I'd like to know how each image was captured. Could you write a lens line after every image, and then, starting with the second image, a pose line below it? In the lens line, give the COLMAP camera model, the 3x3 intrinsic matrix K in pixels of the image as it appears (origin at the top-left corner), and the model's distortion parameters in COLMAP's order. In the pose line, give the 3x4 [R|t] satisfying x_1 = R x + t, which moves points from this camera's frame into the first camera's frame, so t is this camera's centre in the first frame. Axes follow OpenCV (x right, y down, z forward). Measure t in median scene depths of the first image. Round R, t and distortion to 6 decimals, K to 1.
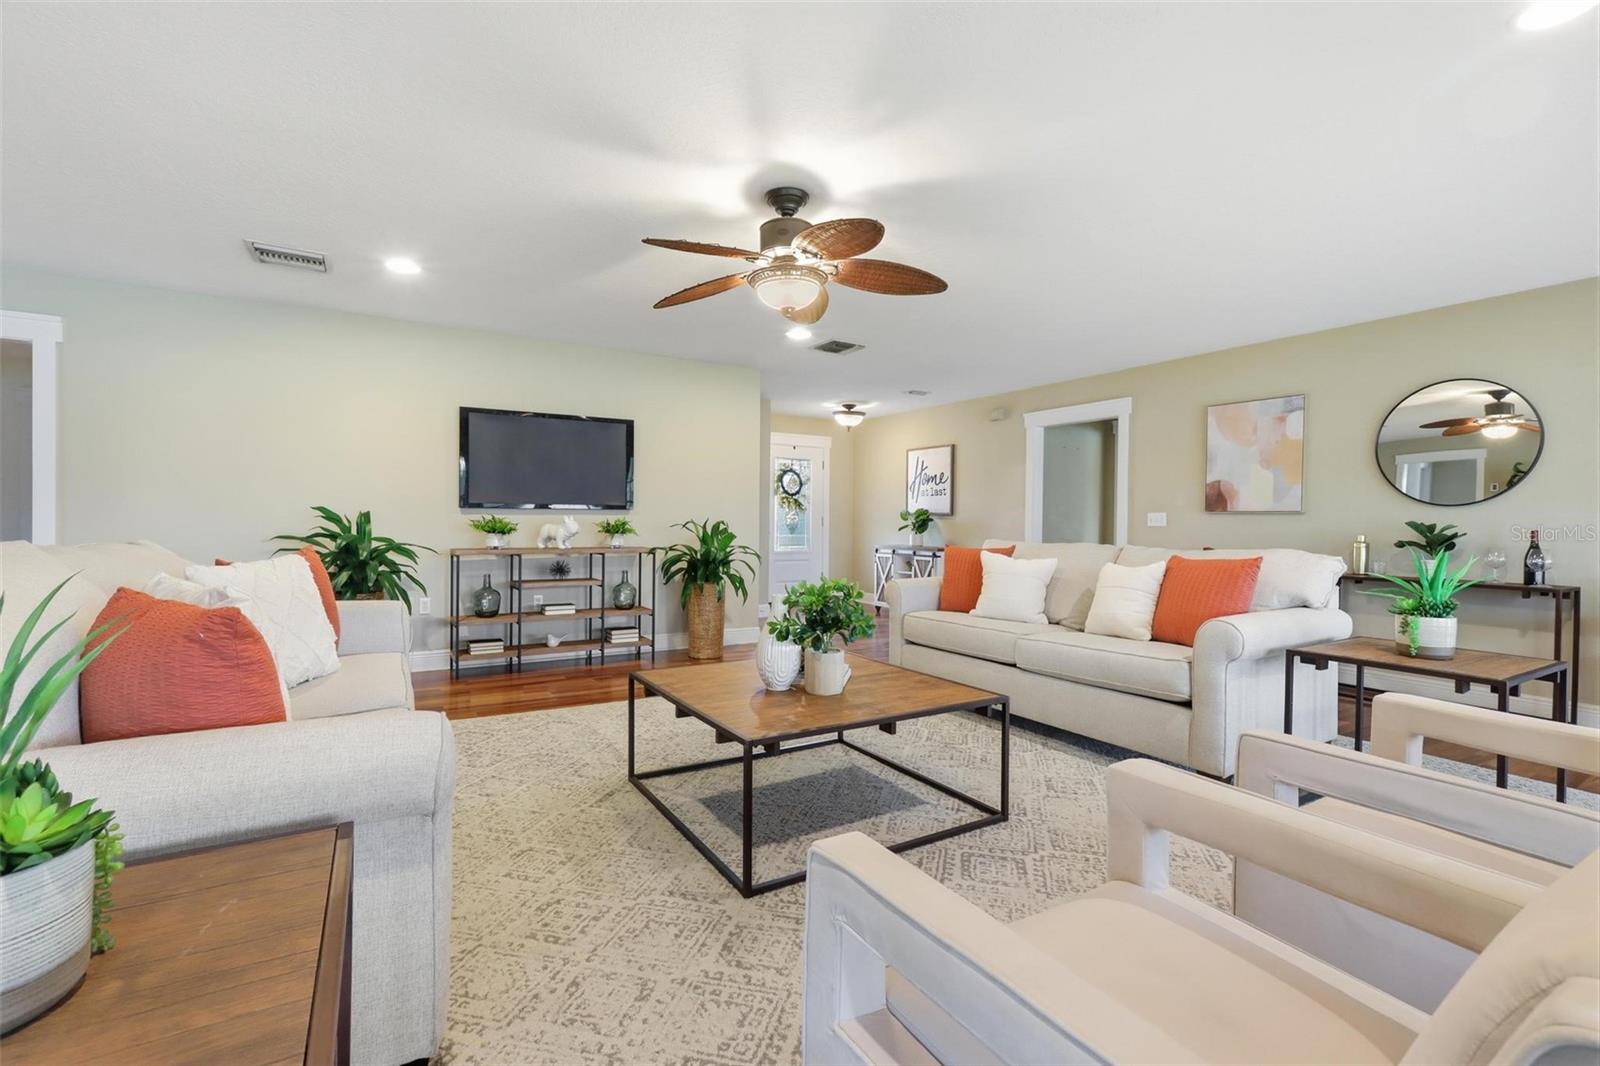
lens RADIAL K [[710.0, 0, 796.3], [0, 710.0, 524.9], [0, 0, 1]] dist [-0.004987, 0.000179]
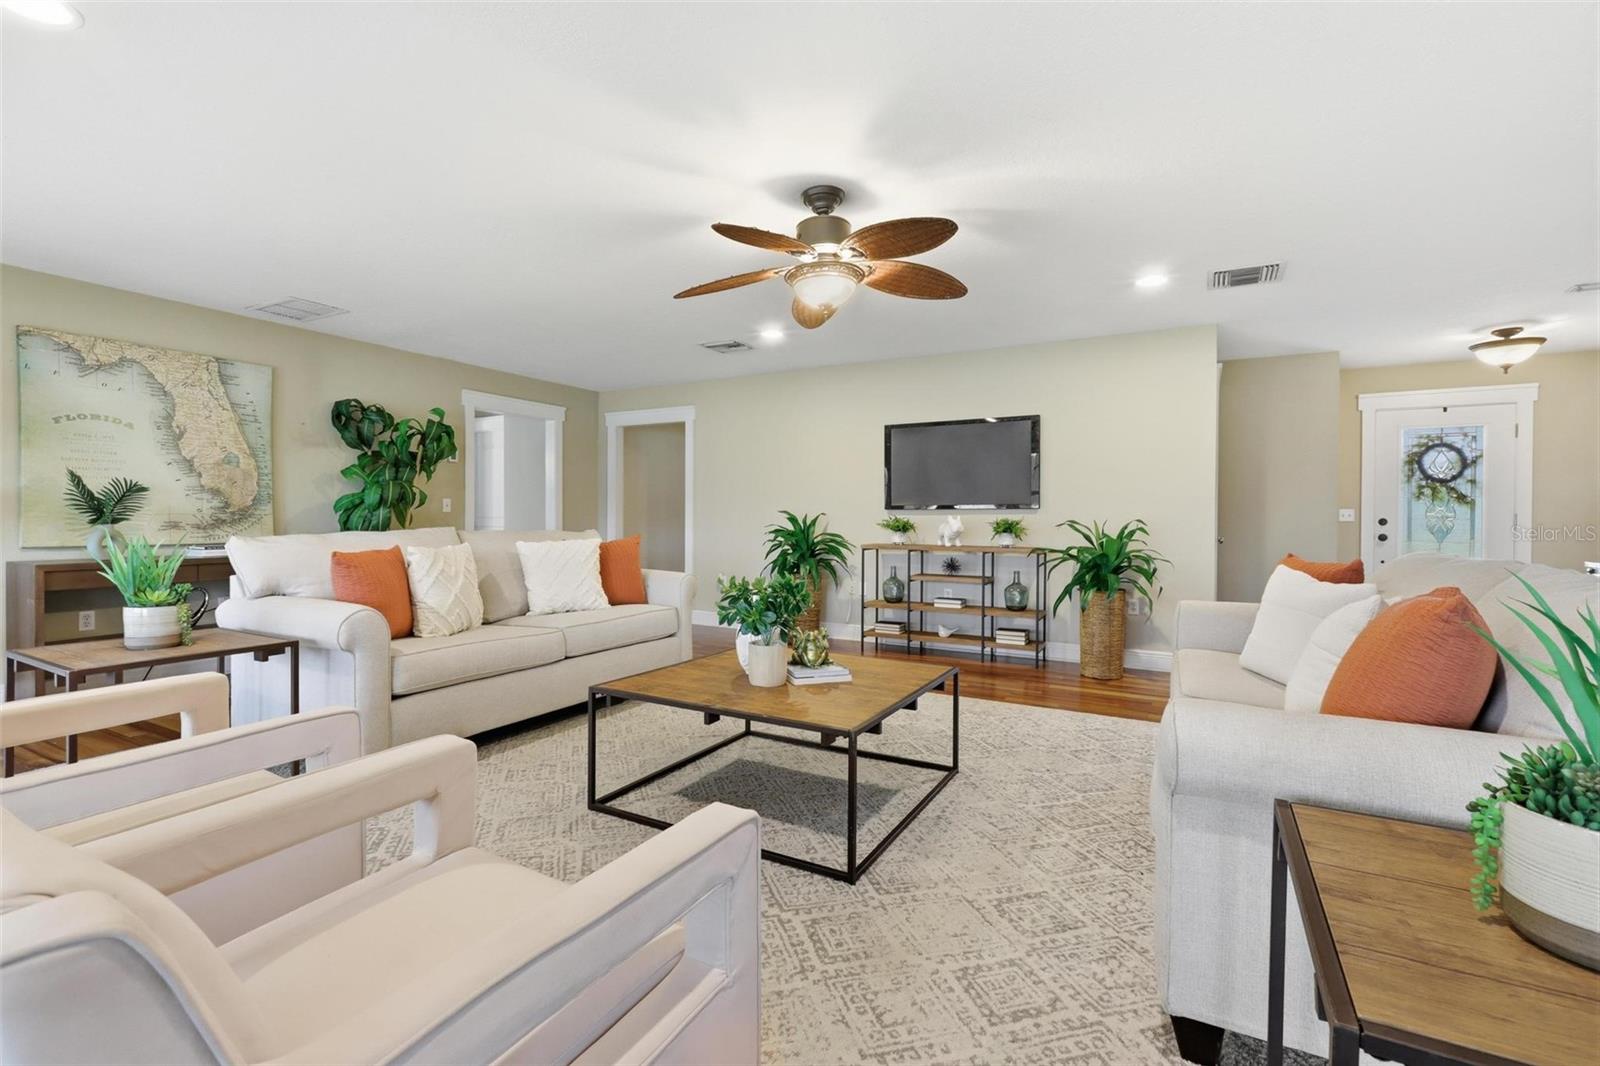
lens RADIAL K [[710.0, 0, 796.3], [0, 710.0, 524.9], [0, 0, 1]] dist [-0.004987, 0.000179]
pose [[0.489013, 0.001088, -0.872276, 0.485806], [-0.005260, 0.999985, -0.001701, 0.004273], [0.872261, 0.005420, 0.489011, 0.273268]]
